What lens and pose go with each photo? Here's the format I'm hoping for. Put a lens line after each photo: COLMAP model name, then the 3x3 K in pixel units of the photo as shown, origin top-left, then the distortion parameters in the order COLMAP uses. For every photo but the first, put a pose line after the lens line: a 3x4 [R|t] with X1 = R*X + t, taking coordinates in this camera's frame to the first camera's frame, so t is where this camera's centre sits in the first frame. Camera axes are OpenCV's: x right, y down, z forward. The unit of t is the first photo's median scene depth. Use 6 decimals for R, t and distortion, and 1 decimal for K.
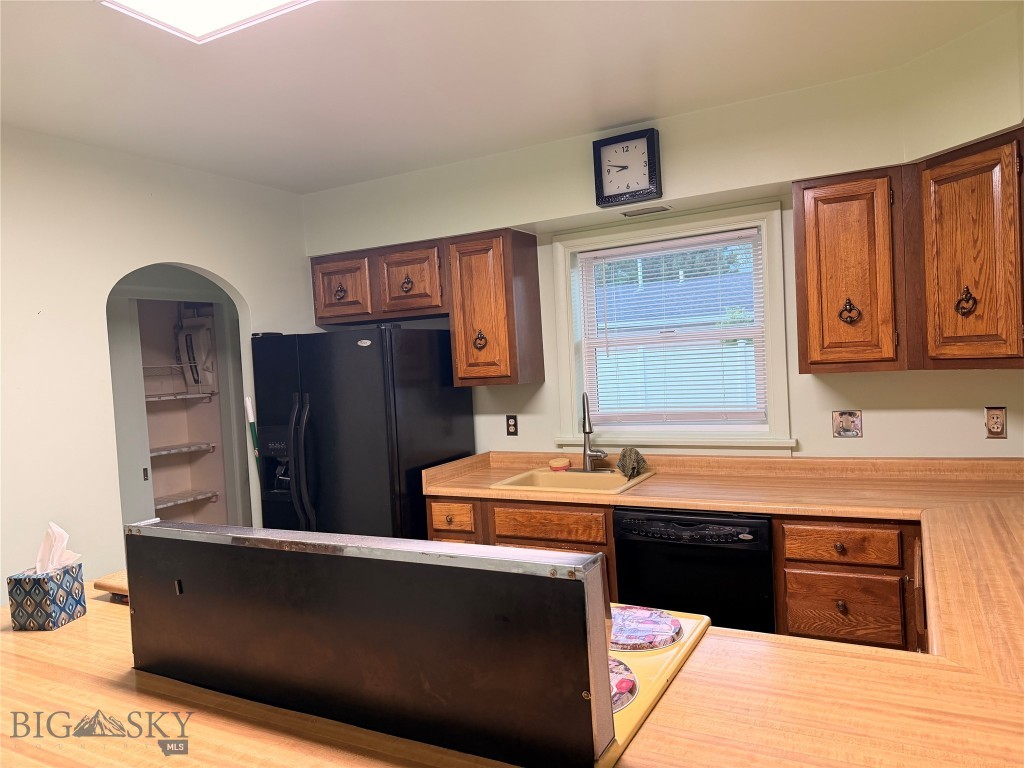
lens RADIAL K [[728.1, 0, 509.9], [0, 728.1, 387.5], [0, 0, 1]] dist [-0.021113, -0.020432]
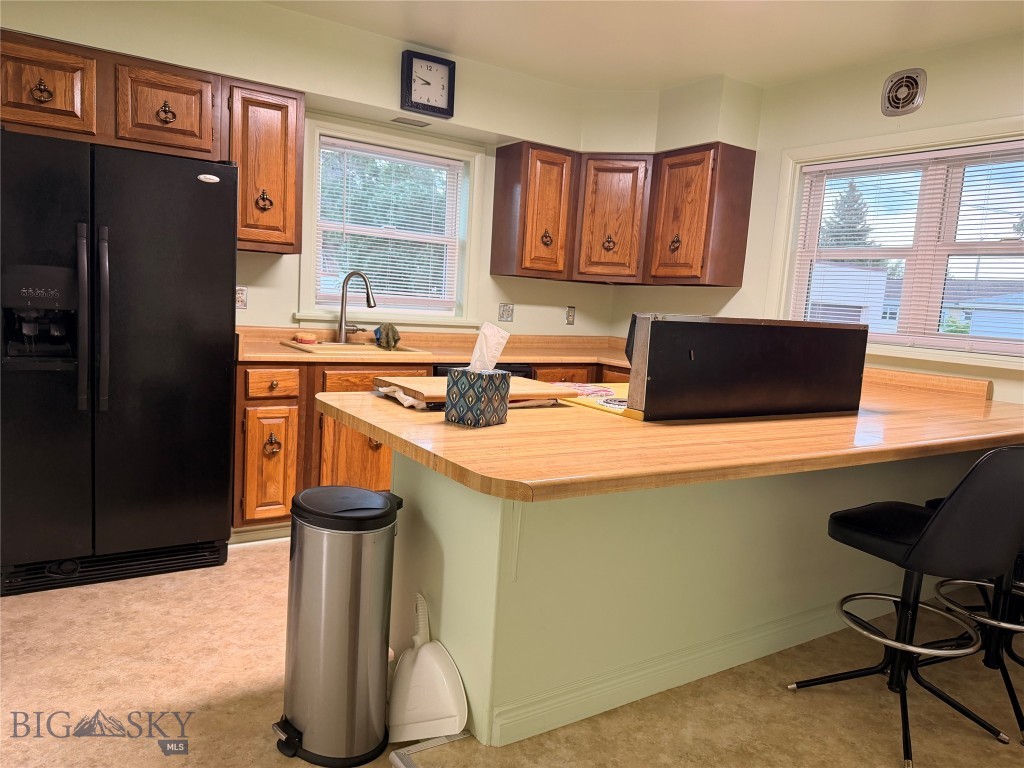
lens RADIAL K [[728.1, 0, 508.1], [0, 728.1, 384.7], [0, 0, 1]] dist [-0.021113, -0.020432]
pose [[0.444706, -0.003832, 0.895668, -0.830959], [-0.046163, 0.998564, 0.027192, 0.147786], [-0.894486, -0.053439, 0.443890, 0.324942]]
